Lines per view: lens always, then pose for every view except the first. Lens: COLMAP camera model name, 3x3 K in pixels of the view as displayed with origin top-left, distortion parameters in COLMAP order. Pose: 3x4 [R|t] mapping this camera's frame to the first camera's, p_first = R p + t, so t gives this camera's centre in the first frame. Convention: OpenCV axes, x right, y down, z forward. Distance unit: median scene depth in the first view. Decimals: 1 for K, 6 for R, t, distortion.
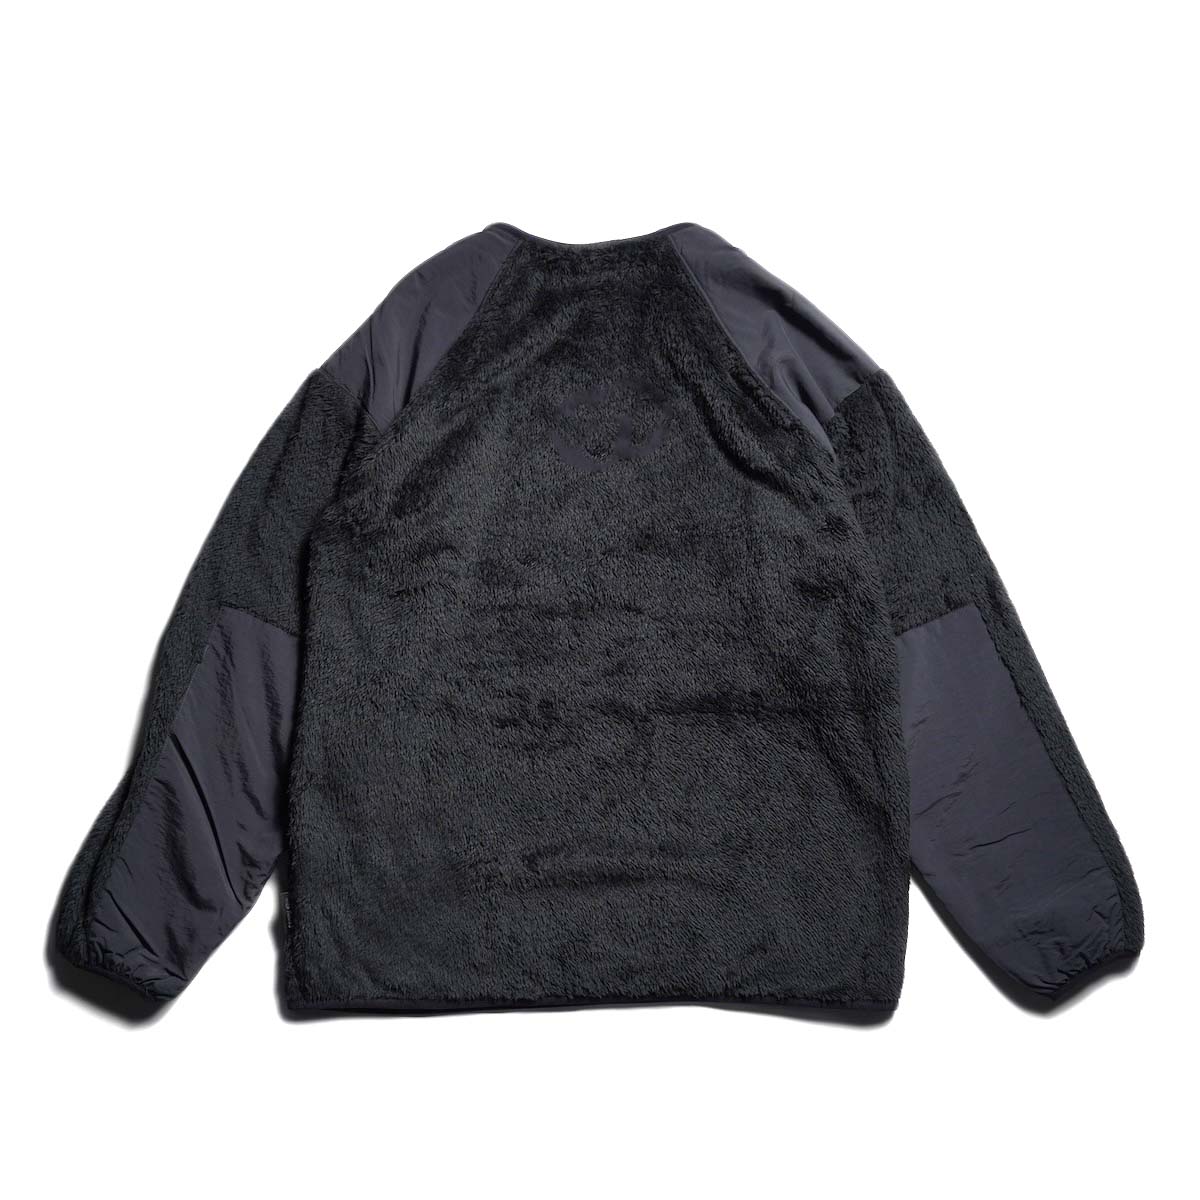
lens RADIAL K [[1430.0, 0, 600.0], [0, 1430.0, 600.0], [0, 0, 1]] dist [-0.020070, 0.048218]
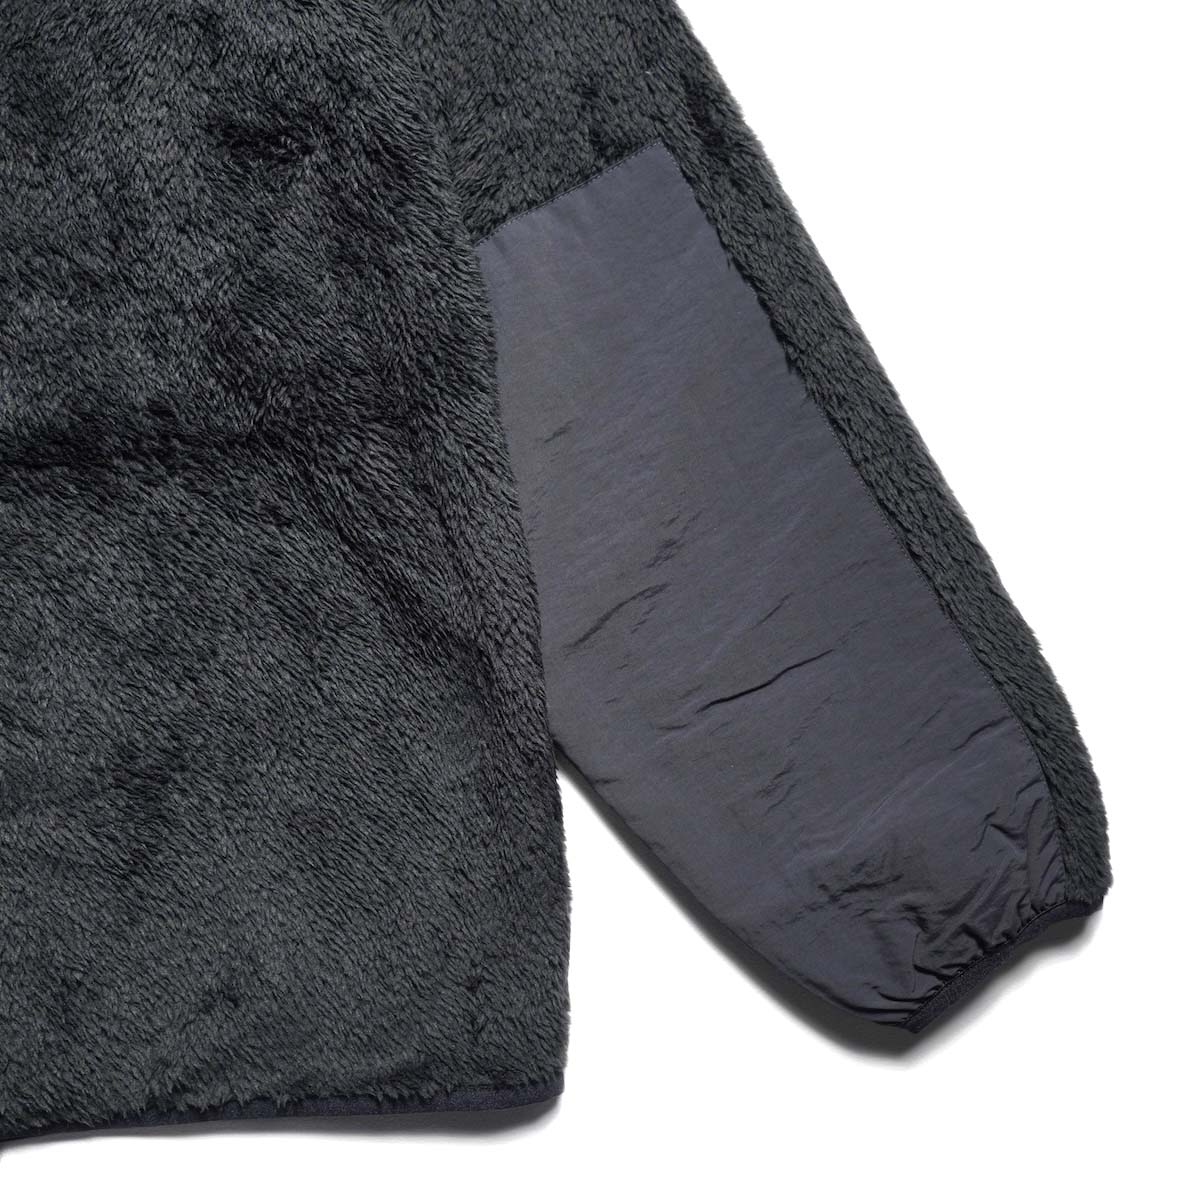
lens RADIAL K [[1430.0, 0, 600.0], [0, 1430.0, 600.0], [0, 0, 1]] dist [-0.020070, 0.048218]
pose [[0.993488, -0.113479, 0.010246, 0.229509], [0.111373, 0.986147, 0.122922, 0.084739], [-0.024053, -0.120980, 0.992363, 0.576393]]
